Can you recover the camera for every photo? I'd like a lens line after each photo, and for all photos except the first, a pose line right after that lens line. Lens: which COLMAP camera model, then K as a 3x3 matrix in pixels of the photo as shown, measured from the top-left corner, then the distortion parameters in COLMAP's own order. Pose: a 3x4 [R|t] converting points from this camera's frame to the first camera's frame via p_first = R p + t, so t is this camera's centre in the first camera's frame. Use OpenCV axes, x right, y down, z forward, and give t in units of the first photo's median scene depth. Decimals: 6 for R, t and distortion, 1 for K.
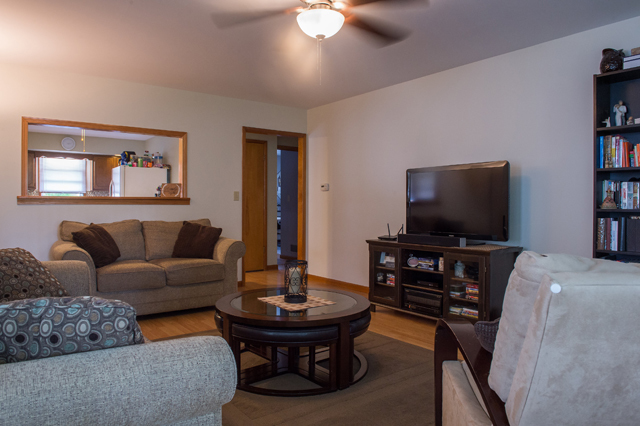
lens RADIAL K [[444.7, 0, 320.0], [0, 444.7, 213.0], [0, 0, 1]] dist [-0.002491, -0.000462]
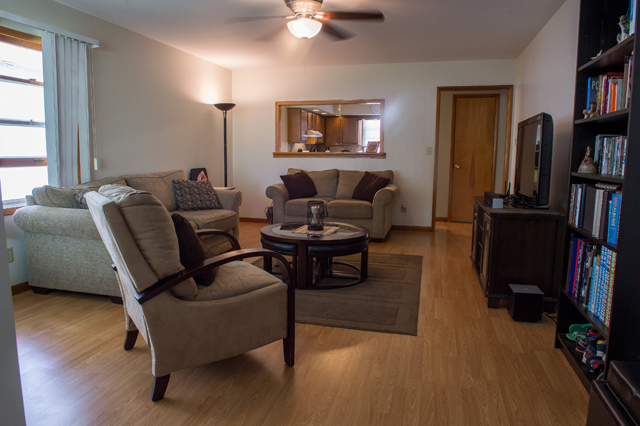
lens RADIAL K [[466.2, 0, 320.0], [0, 466.2, 213.0], [0, 0, 1]] dist [-0.003060, -0.000848]
pose [[0.623805, 0.103831, -0.774653, 0.696706], [-0.022908, 0.993140, 0.114668, -0.015054], [0.781244, -0.053785, 0.621904, 0.061111]]
